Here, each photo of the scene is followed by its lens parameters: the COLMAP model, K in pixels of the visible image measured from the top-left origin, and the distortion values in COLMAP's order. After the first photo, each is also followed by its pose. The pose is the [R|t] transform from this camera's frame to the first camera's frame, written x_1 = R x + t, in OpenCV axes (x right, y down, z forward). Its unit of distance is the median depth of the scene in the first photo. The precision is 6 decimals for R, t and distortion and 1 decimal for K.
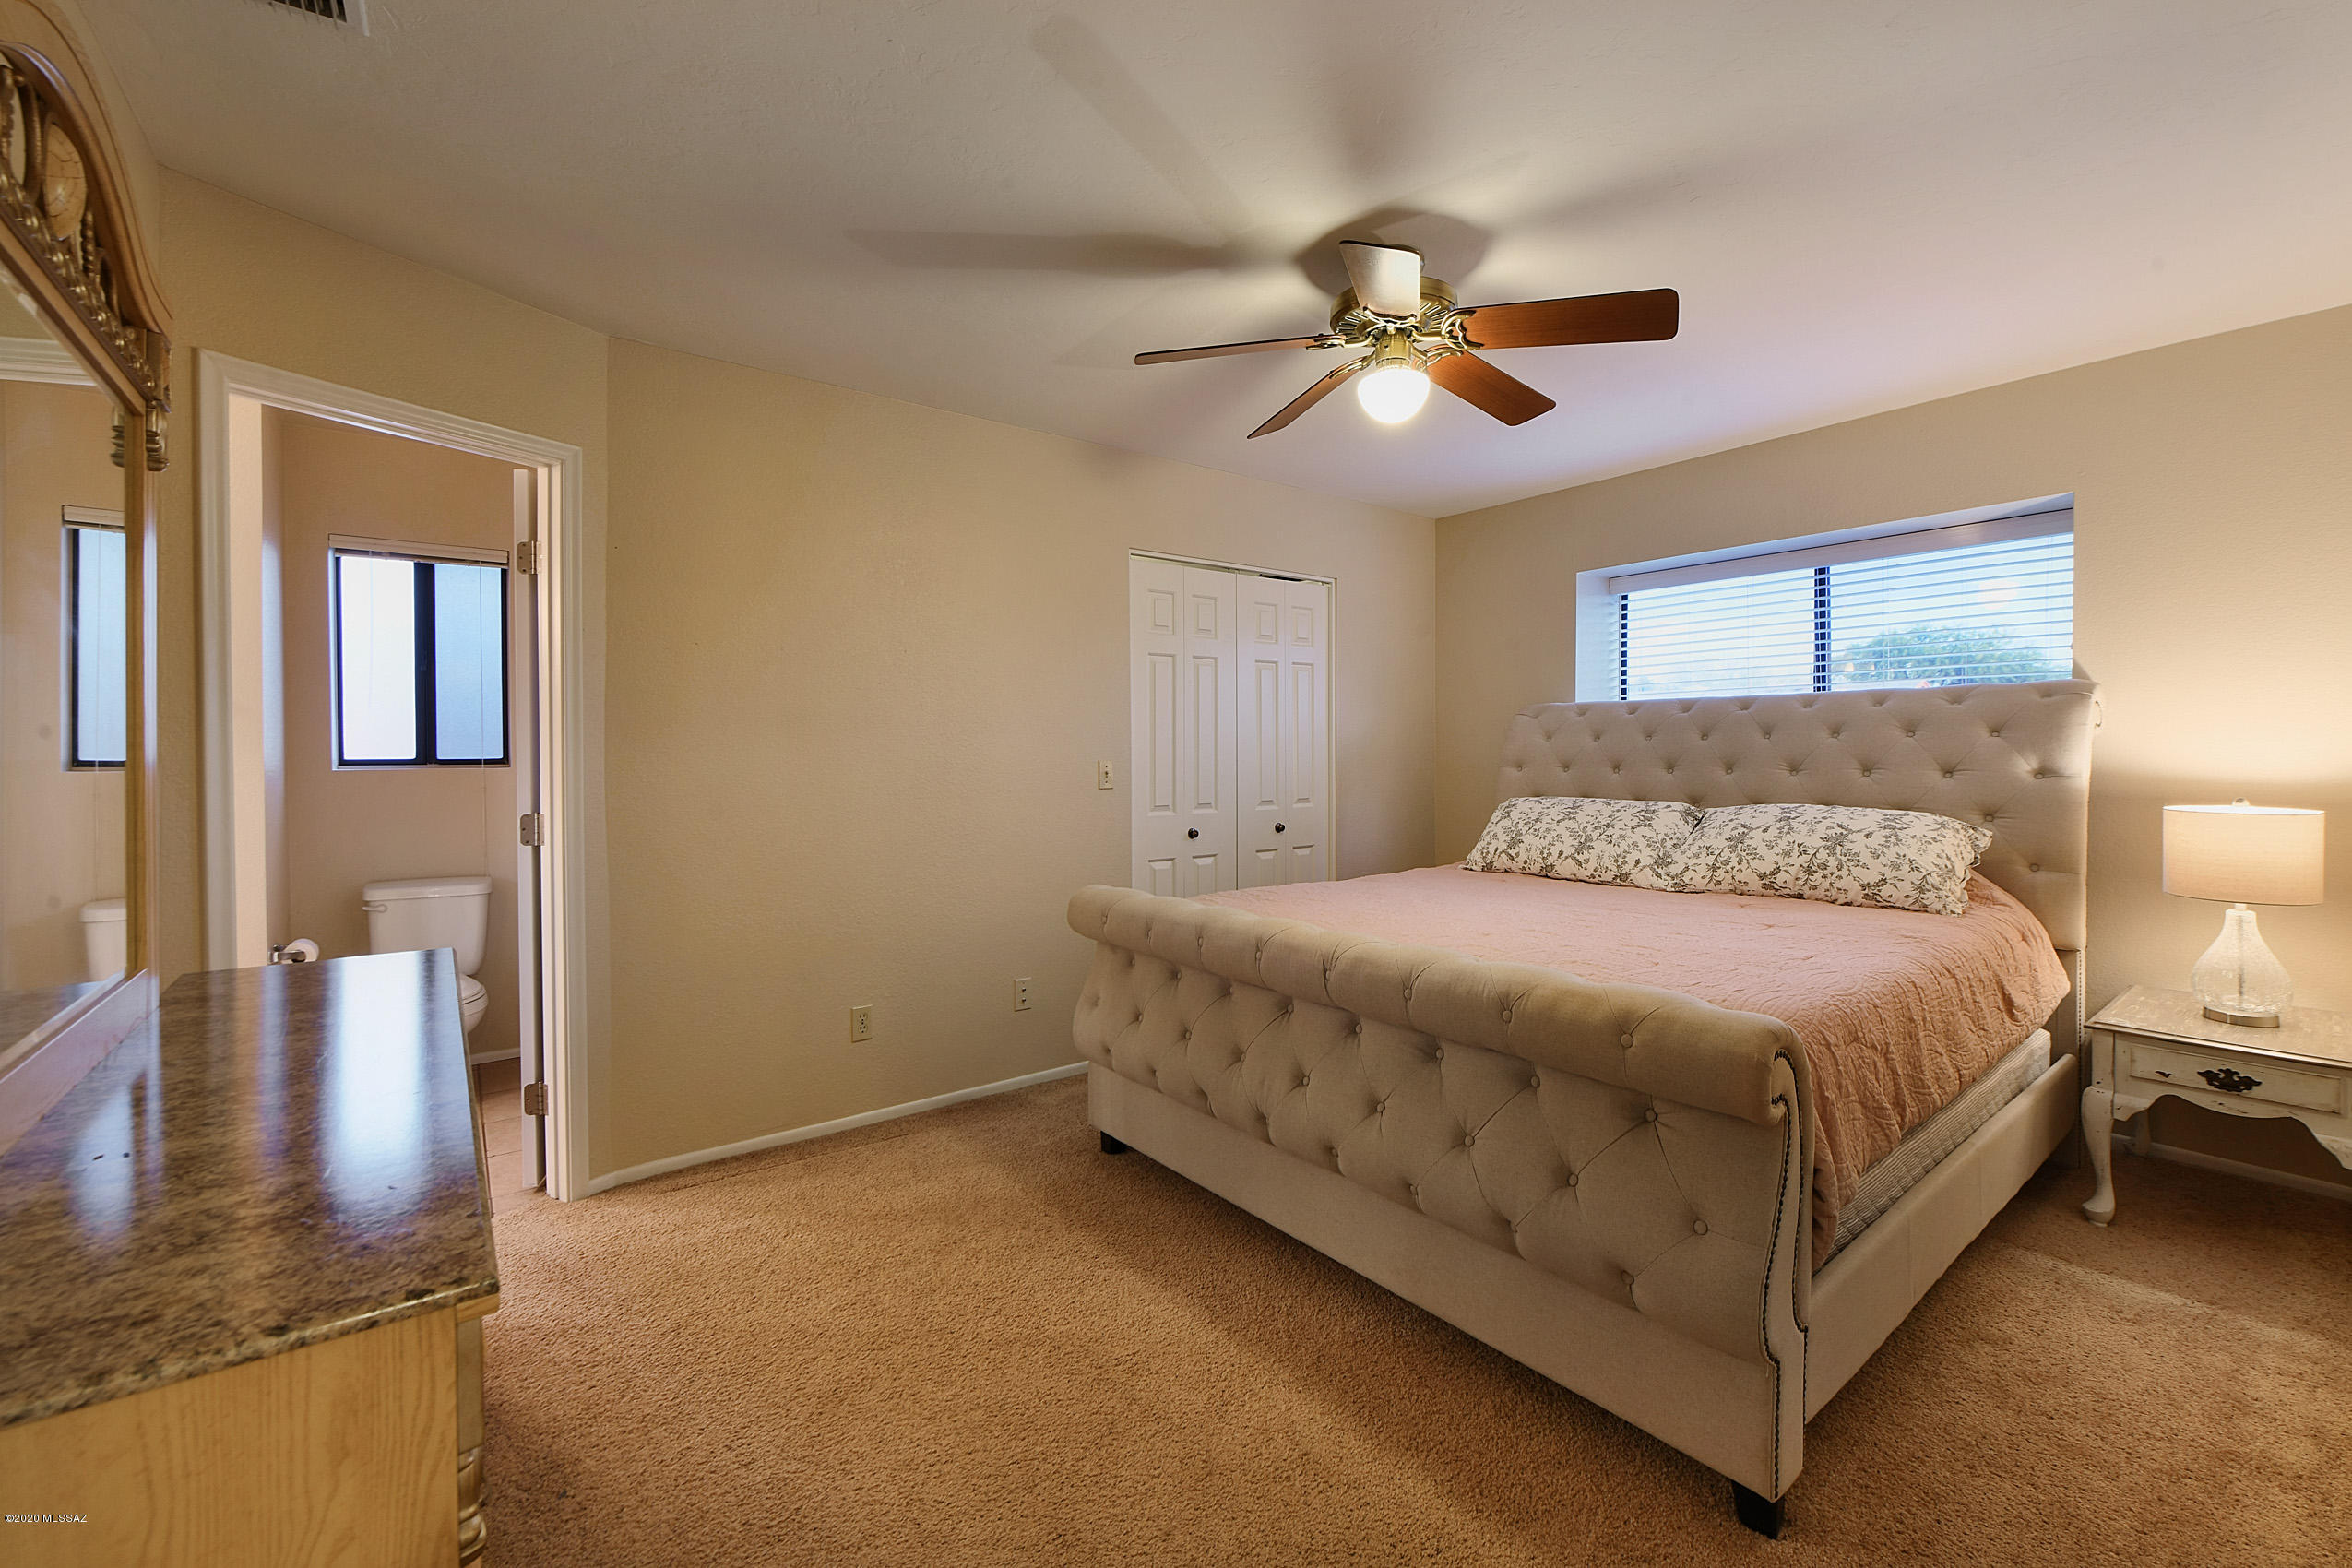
lens RADIAL K [[957.2, 0, 1178.2], [0, 957.2, 775.8], [0, 0, 1]] dist [-0.002148, -0.001018]
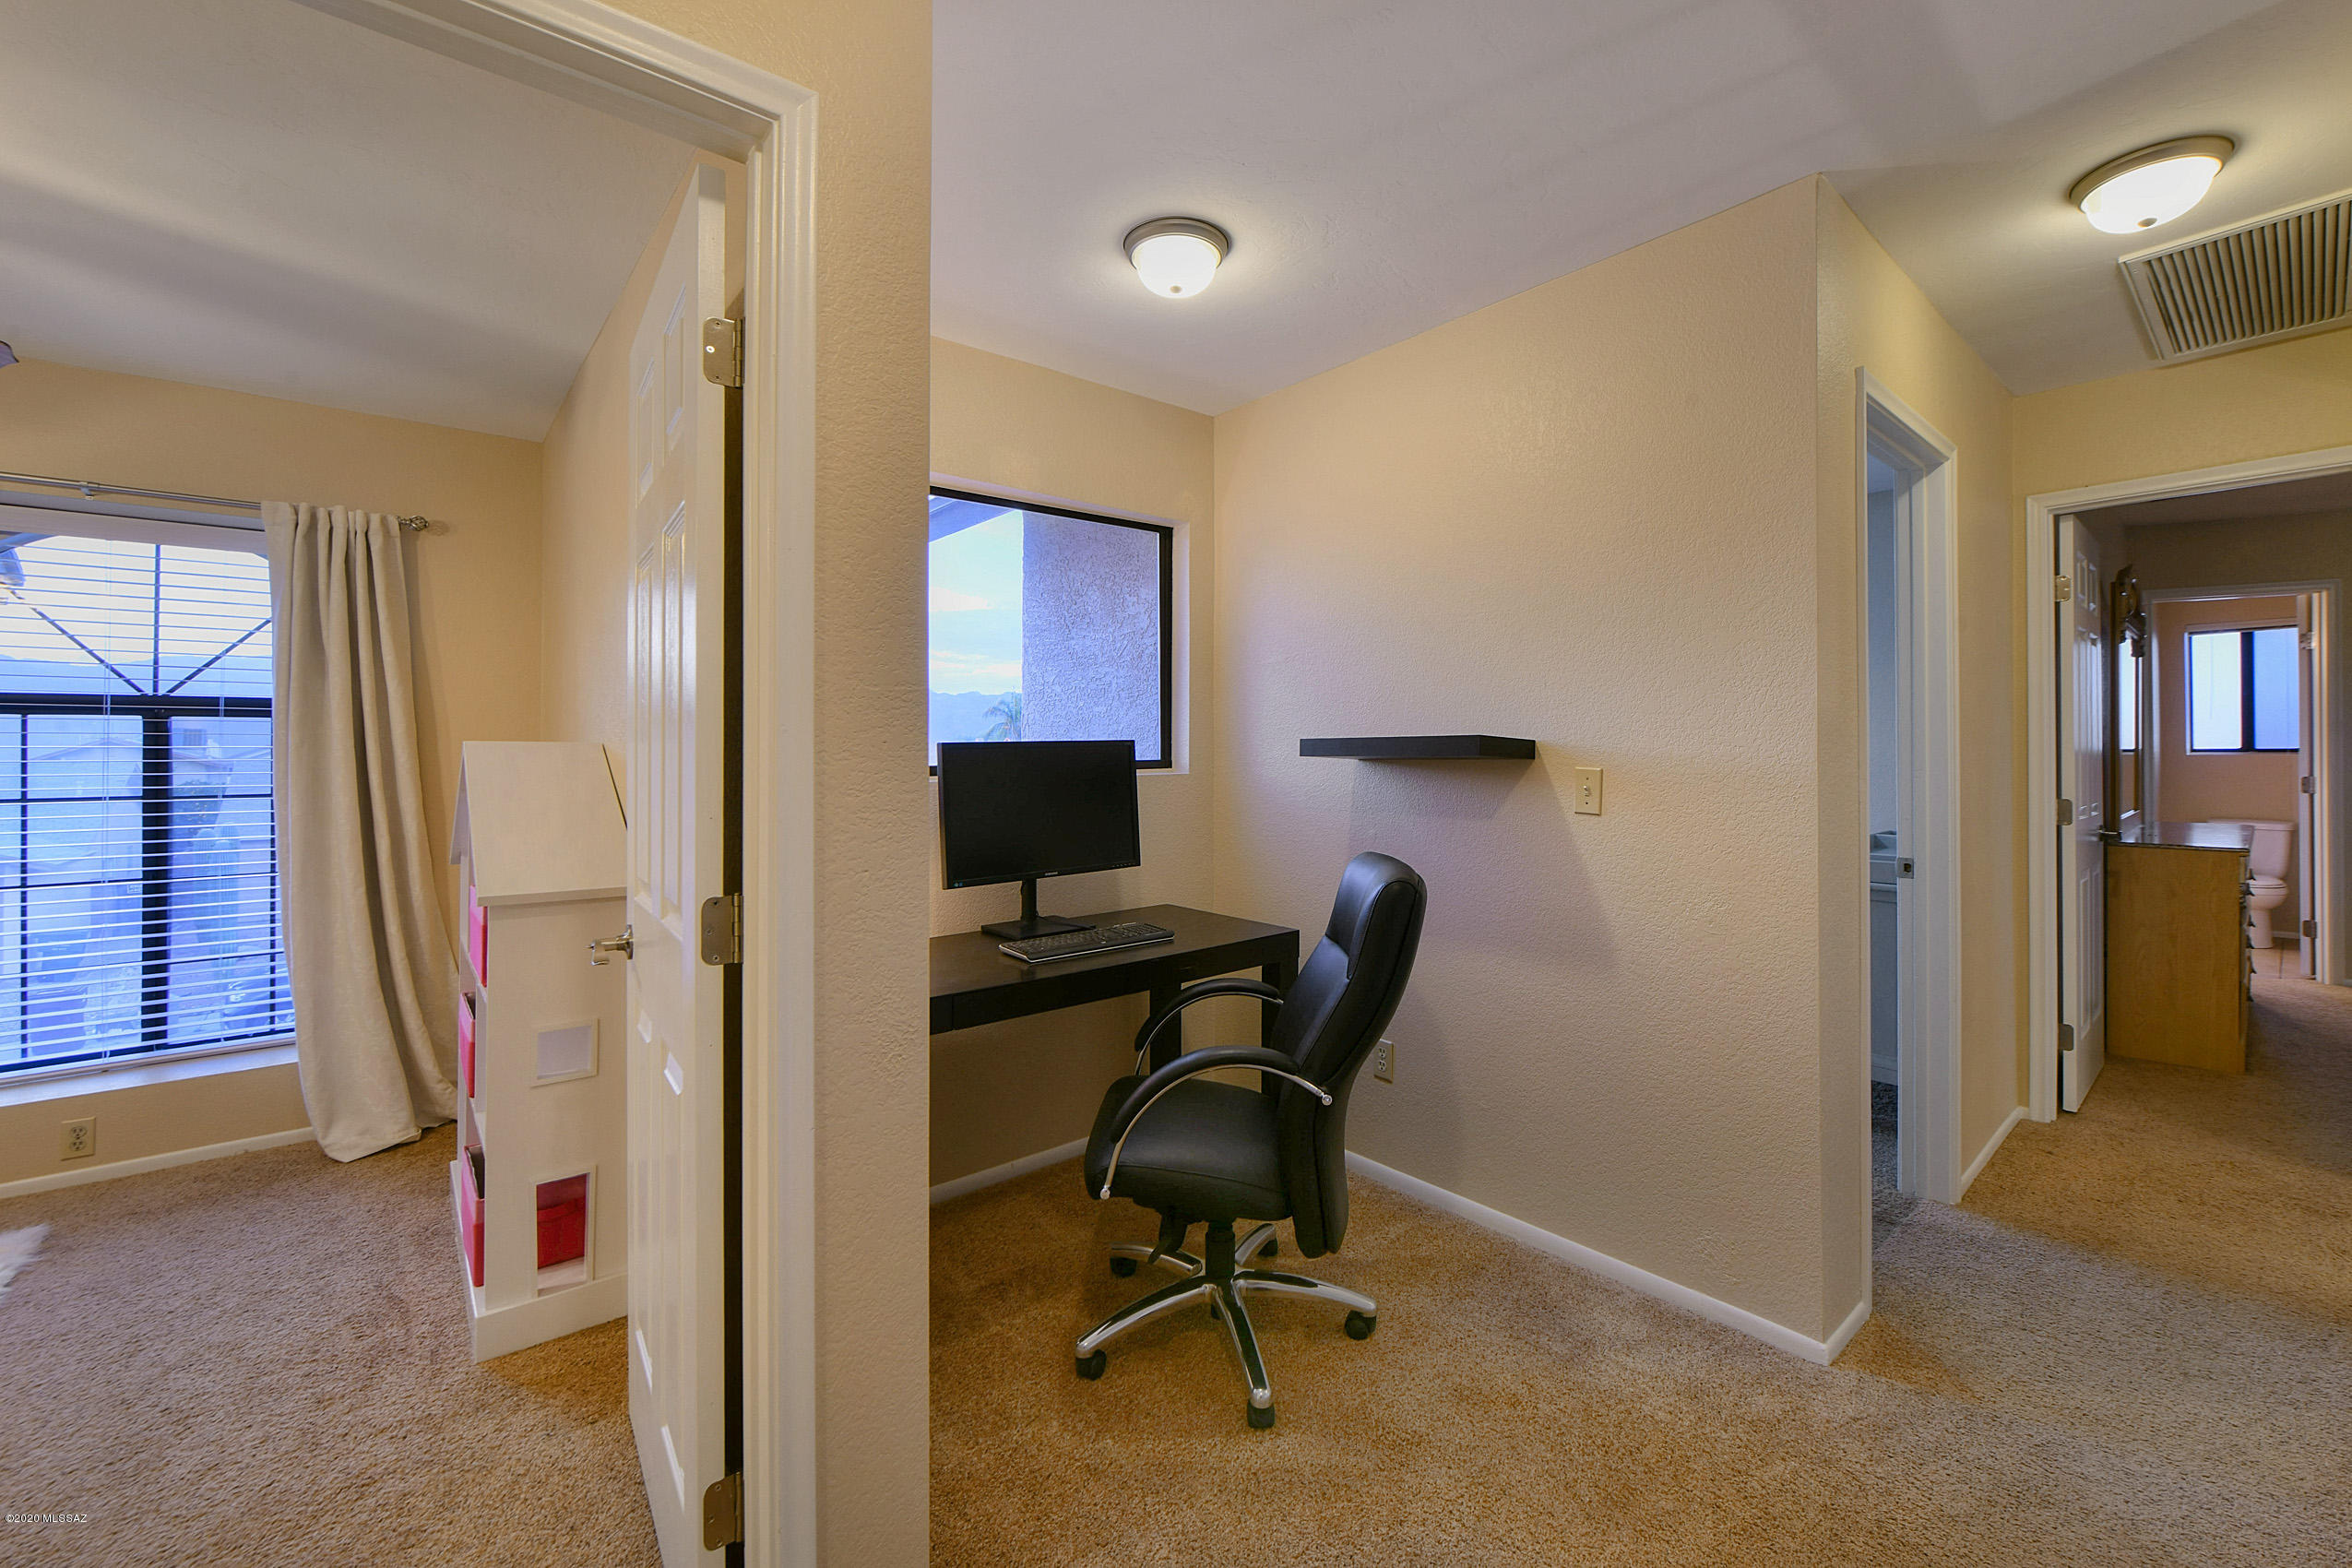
lens RADIAL K [[957.2, 0, 1199.4], [0, 957.2, 744.9], [0, 0, 1]] dist [-0.002148, -0.001018]
pose [[0.060349, -0.009832, -0.998129, 0.852278], [-0.017784, 0.999782, -0.010924, 0.030128], [0.998019, 0.018410, 0.060161, -1.034546]]
